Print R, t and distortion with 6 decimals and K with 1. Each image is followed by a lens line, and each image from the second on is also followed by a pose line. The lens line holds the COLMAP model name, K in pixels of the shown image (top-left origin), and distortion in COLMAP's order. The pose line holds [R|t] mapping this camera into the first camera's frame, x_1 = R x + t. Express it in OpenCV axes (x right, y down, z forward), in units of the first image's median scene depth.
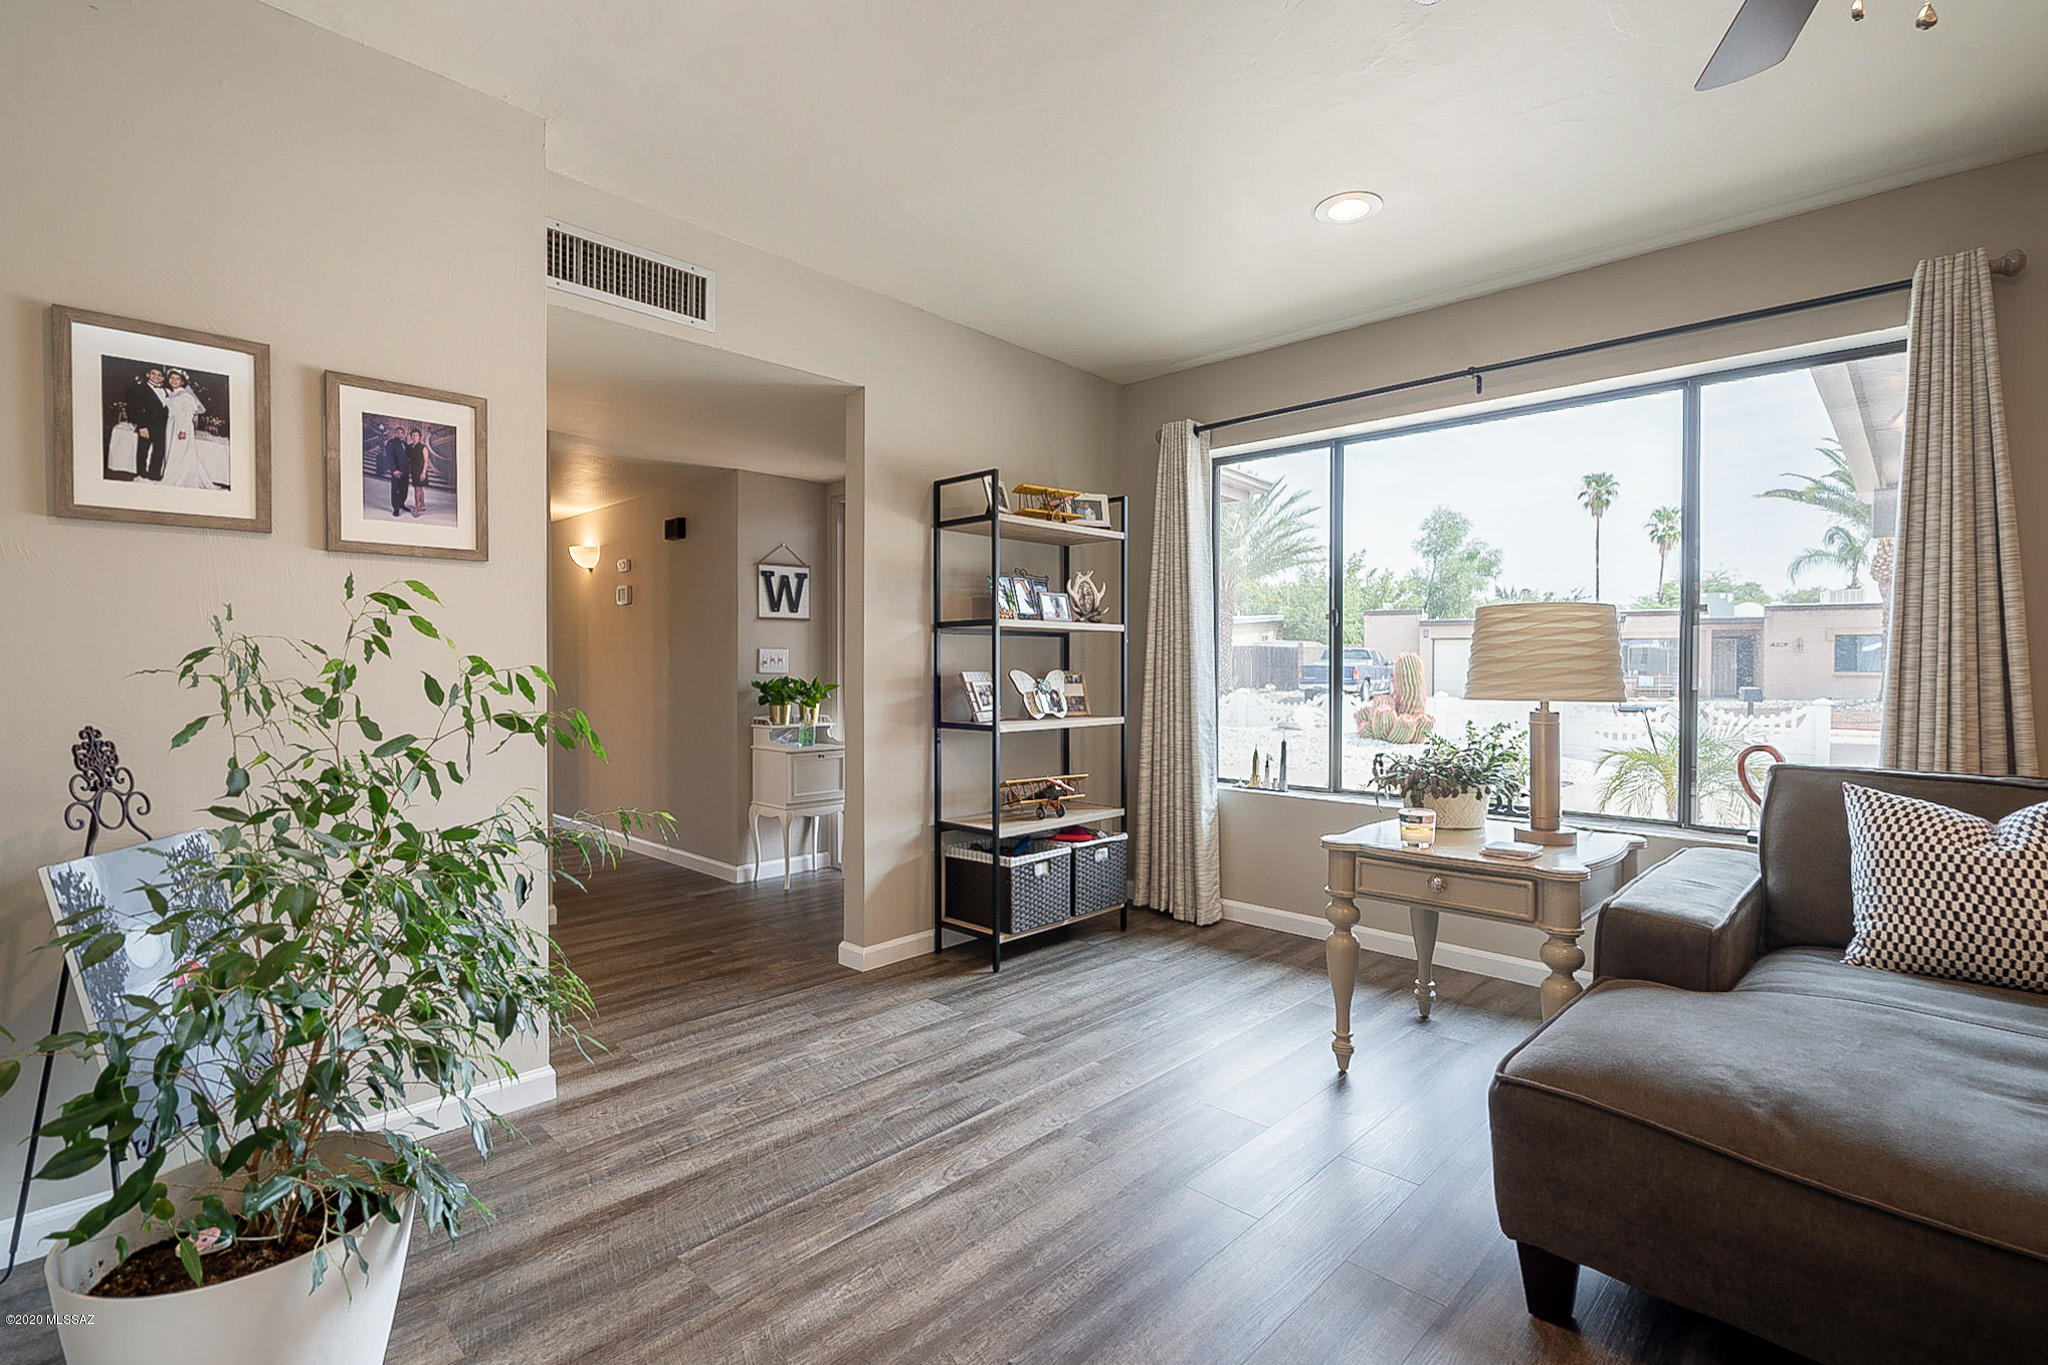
lens RADIAL K [[947.6, 0, 1028.0], [0, 947.6, 676.8], [0, 0, 1]] dist [-0.000504, -0.000055]
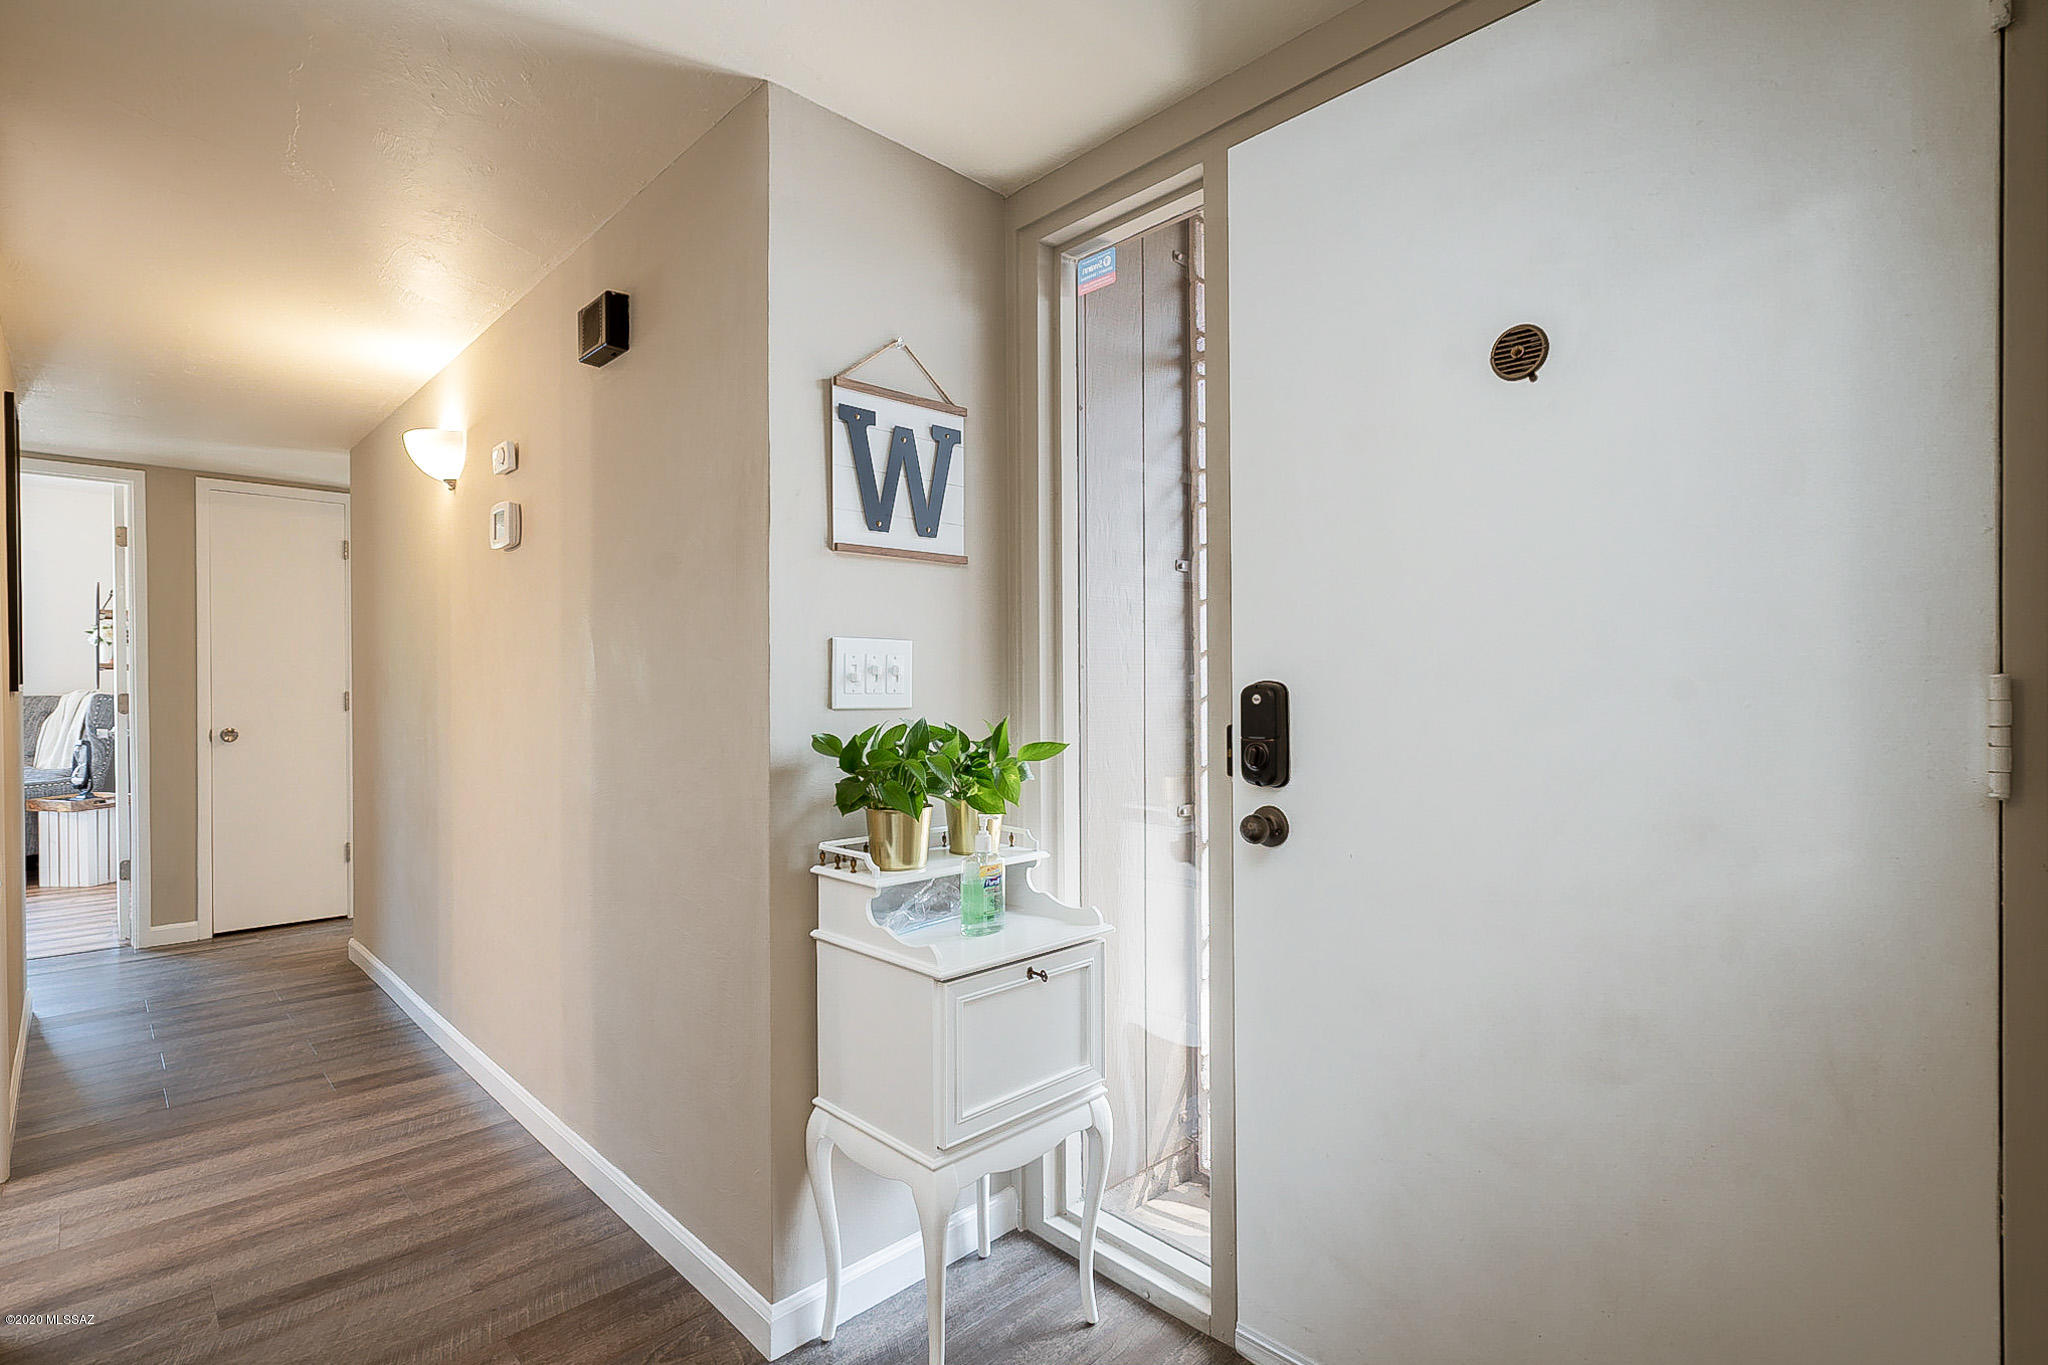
lens RADIAL K [[969.5, 0, 1024.0], [0, 969.5, 682.5], [0, 0, 1]] dist [-0.000559, -0.000177]
pose [[0.999541, -0.007614, -0.029331, -0.338688], [0.007223, 0.999884, -0.013410, -0.014120], [0.029430, 0.013192, 0.999480, 1.081161]]
